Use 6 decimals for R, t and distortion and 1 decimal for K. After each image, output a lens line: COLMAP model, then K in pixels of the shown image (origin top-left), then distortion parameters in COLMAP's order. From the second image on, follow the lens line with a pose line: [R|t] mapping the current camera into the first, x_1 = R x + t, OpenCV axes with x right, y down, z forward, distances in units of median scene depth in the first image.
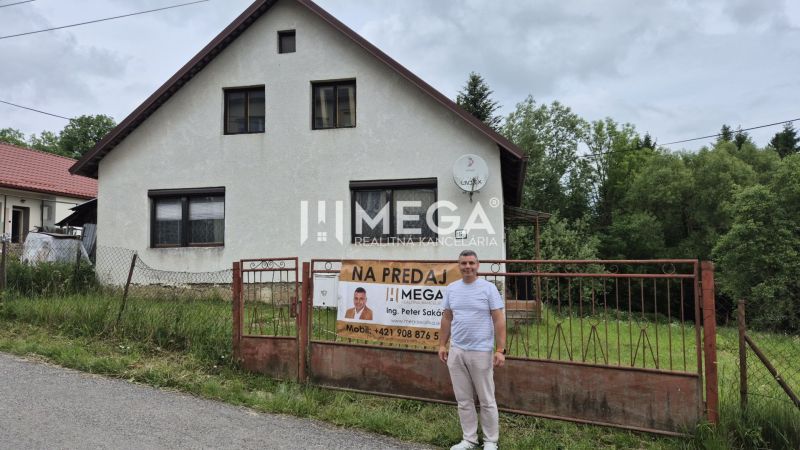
lens RADIAL K [[516.8, 0, 400.0], [0, 516.8, 225.0], [0, 0, 1]] dist [0.068754, 0.000175]
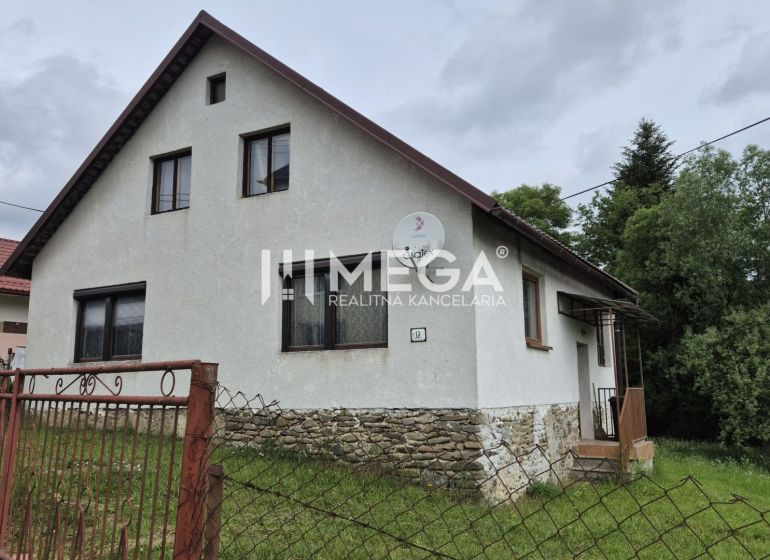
lens RADIAL K [[669.6, 0, 385.0], [0, 669.6, 280.0], [0, 0, 1]] dist [-0.010676, -0.007060]
pose [[0.958826, -0.047432, -0.280005, 0.276298], [0.023731, 0.995887, -0.087438, 0.019180], [0.283001, 0.077193, 0.956008, 0.152342]]
